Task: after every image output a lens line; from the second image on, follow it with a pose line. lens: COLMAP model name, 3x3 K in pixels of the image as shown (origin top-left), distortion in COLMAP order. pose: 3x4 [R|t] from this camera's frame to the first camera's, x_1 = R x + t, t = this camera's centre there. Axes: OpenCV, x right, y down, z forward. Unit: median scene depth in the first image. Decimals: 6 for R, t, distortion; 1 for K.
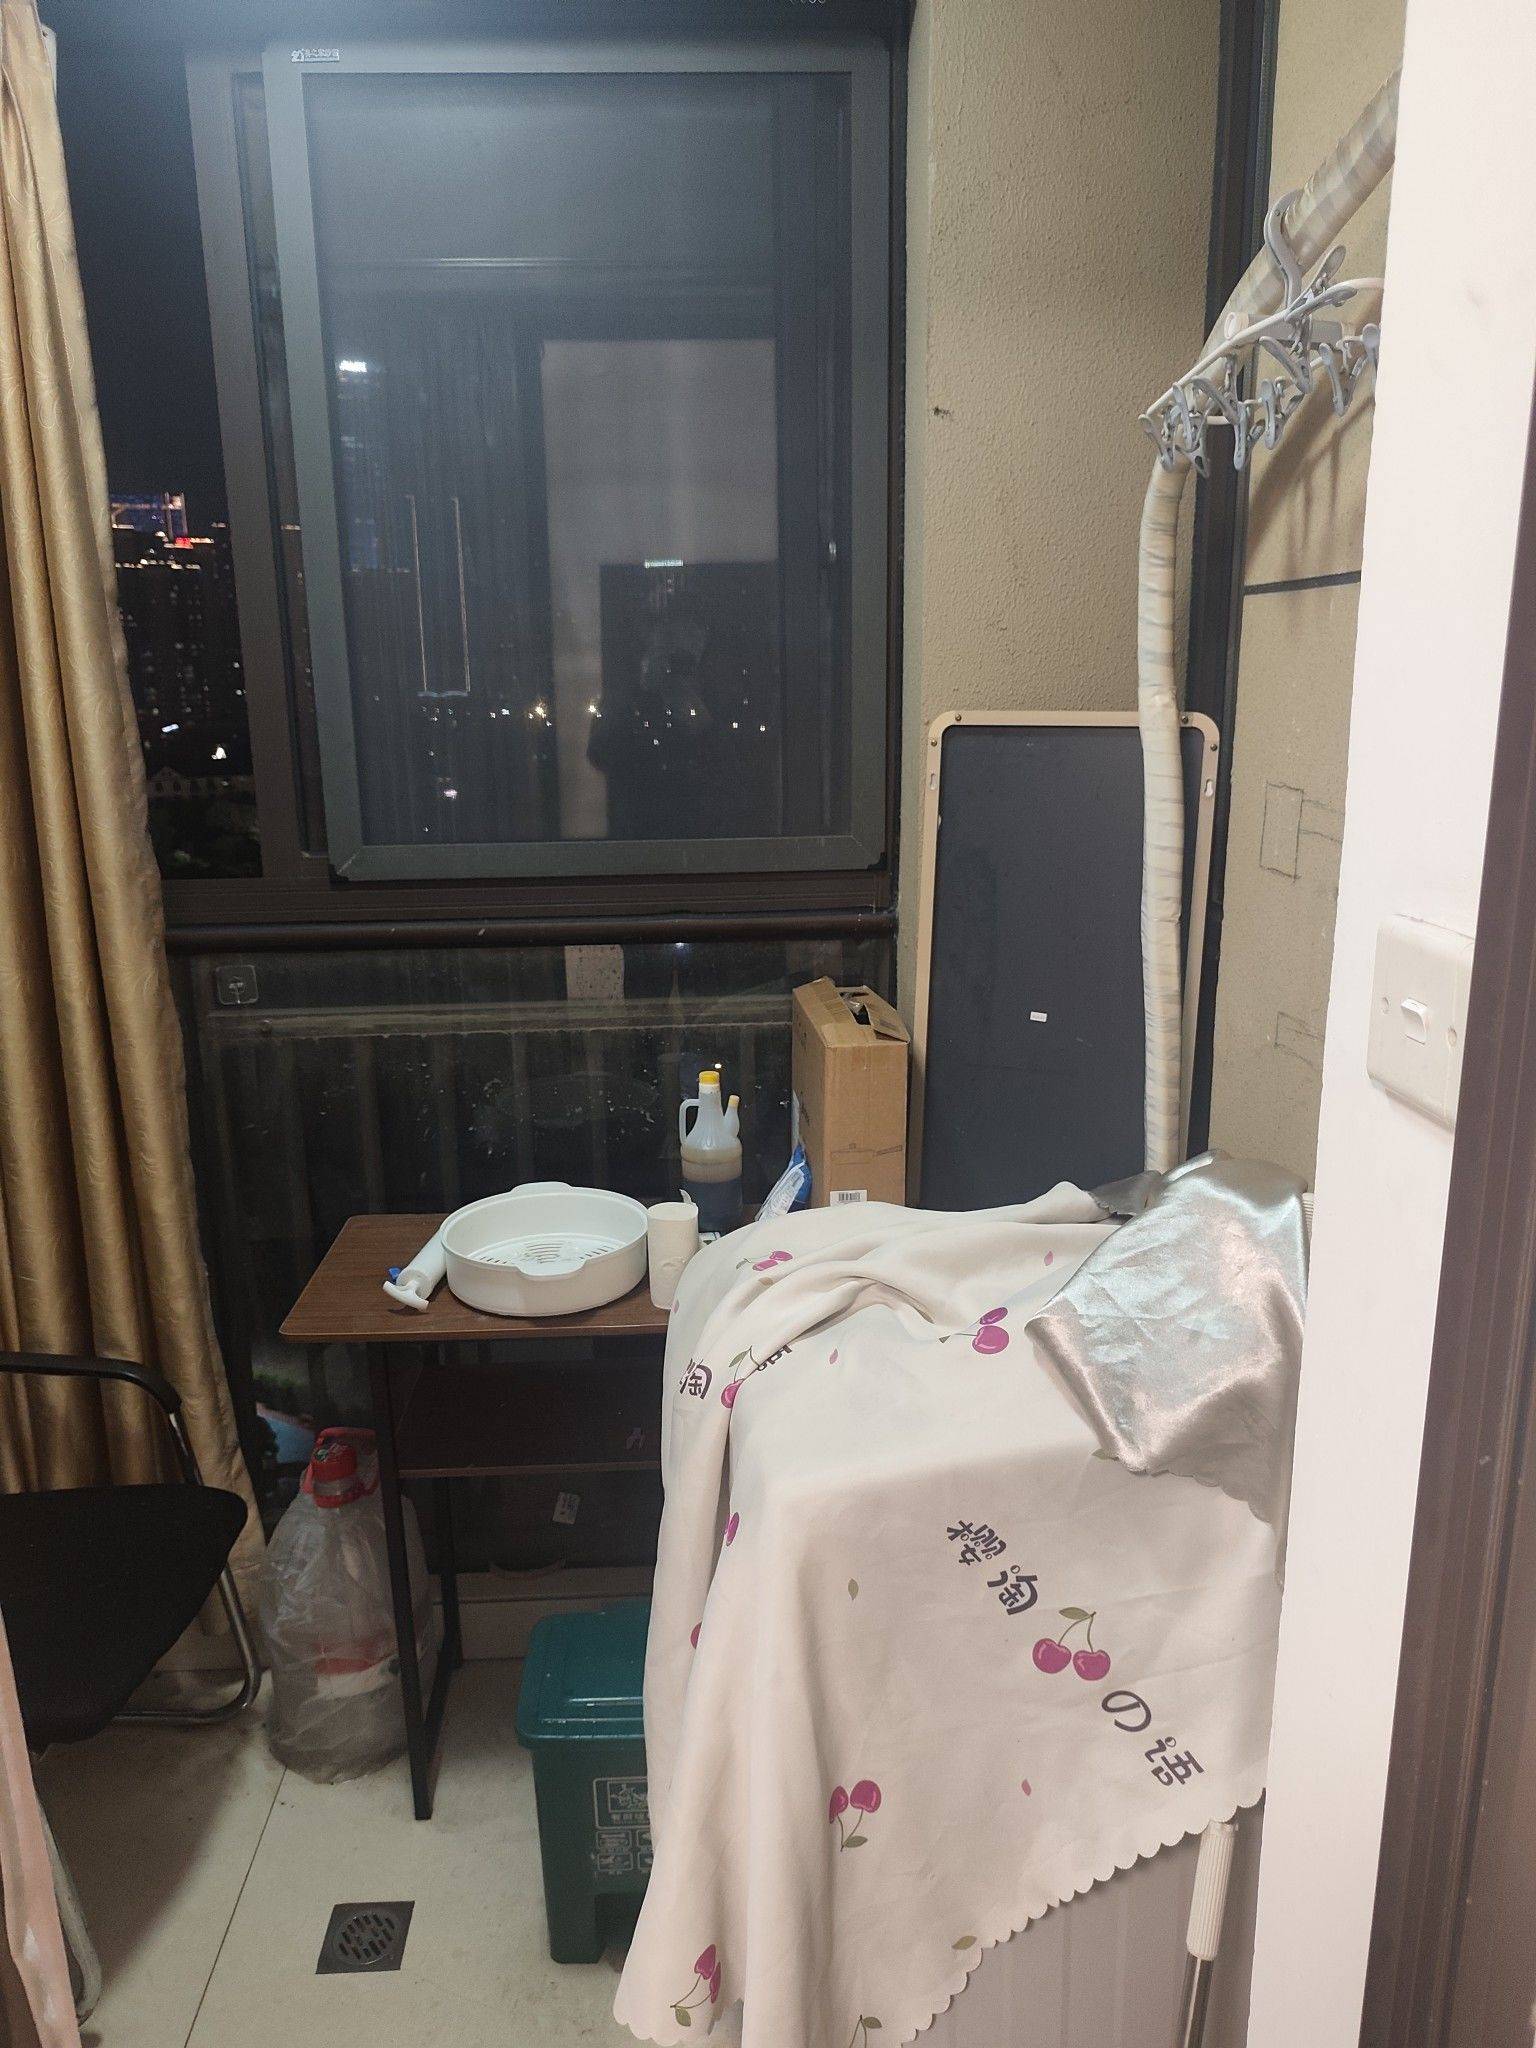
lens RADIAL K [[1450.7, 0, 849.4], [0, 1450.7, 1050.8], [0, 0, 1]] dist [-0.005692, -0.044937]
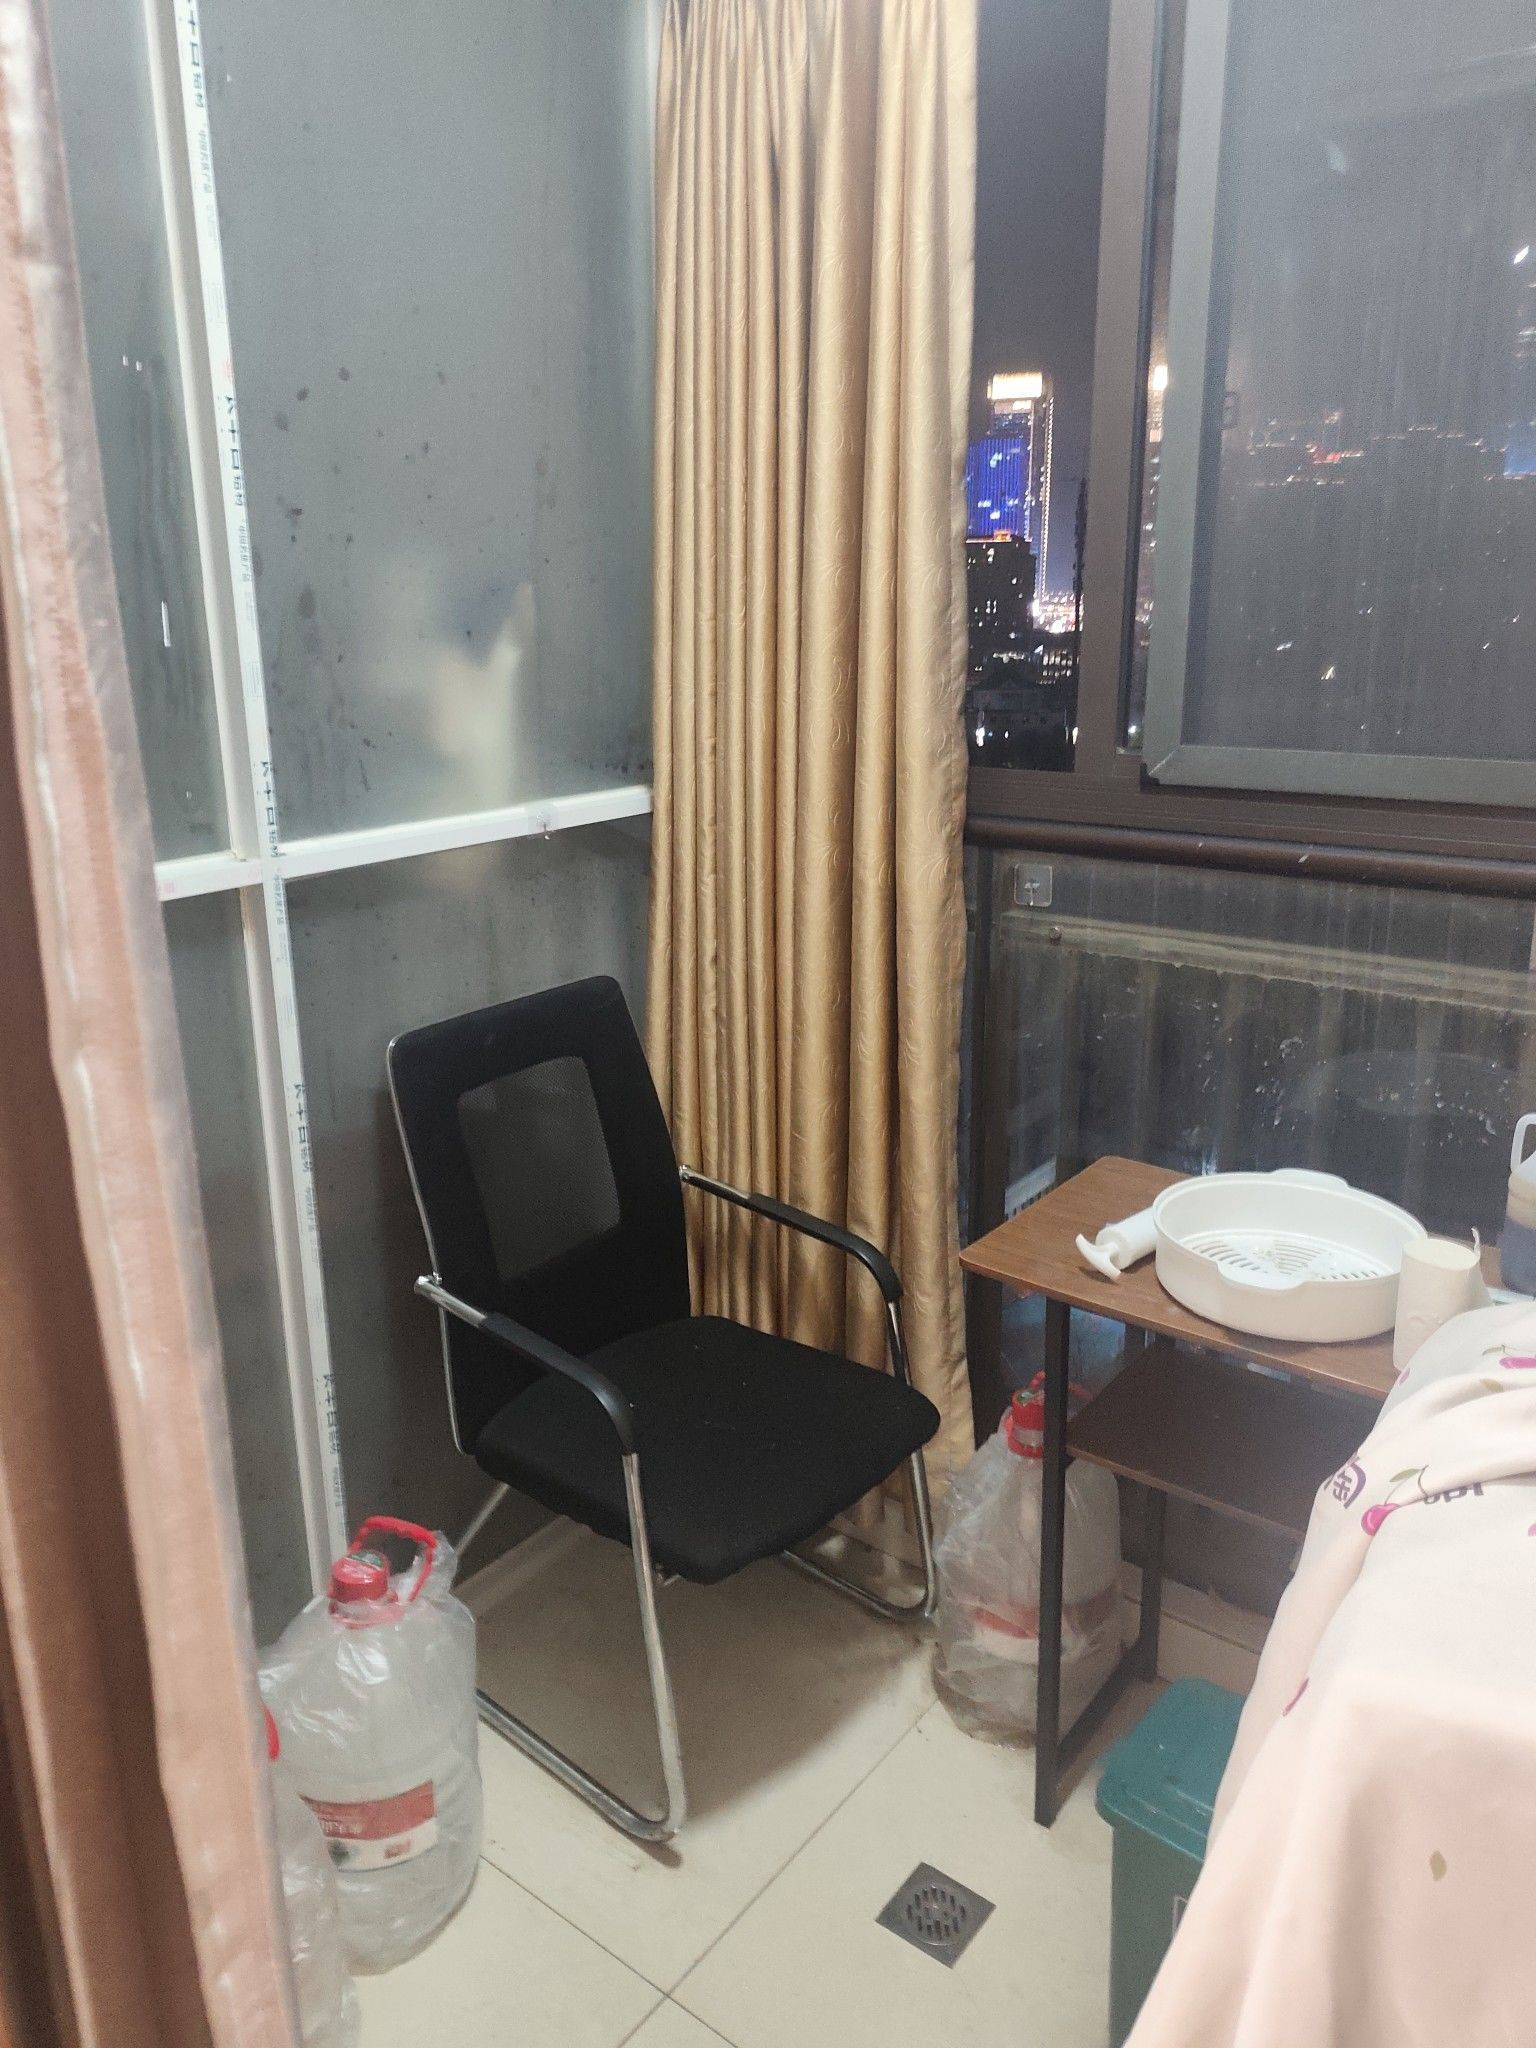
lens RADIAL K [[1480.7, 0, 766.7], [0, 1480.7, 1016.6], [0, 0, 1]] dist [-0.000085, -0.033987]
pose [[0.718344, 0.182845, -0.671230, 0.112213], [-0.167447, 0.981921, 0.088278, -0.017410], [0.675236, 0.048981, 0.735974, 0.181378]]
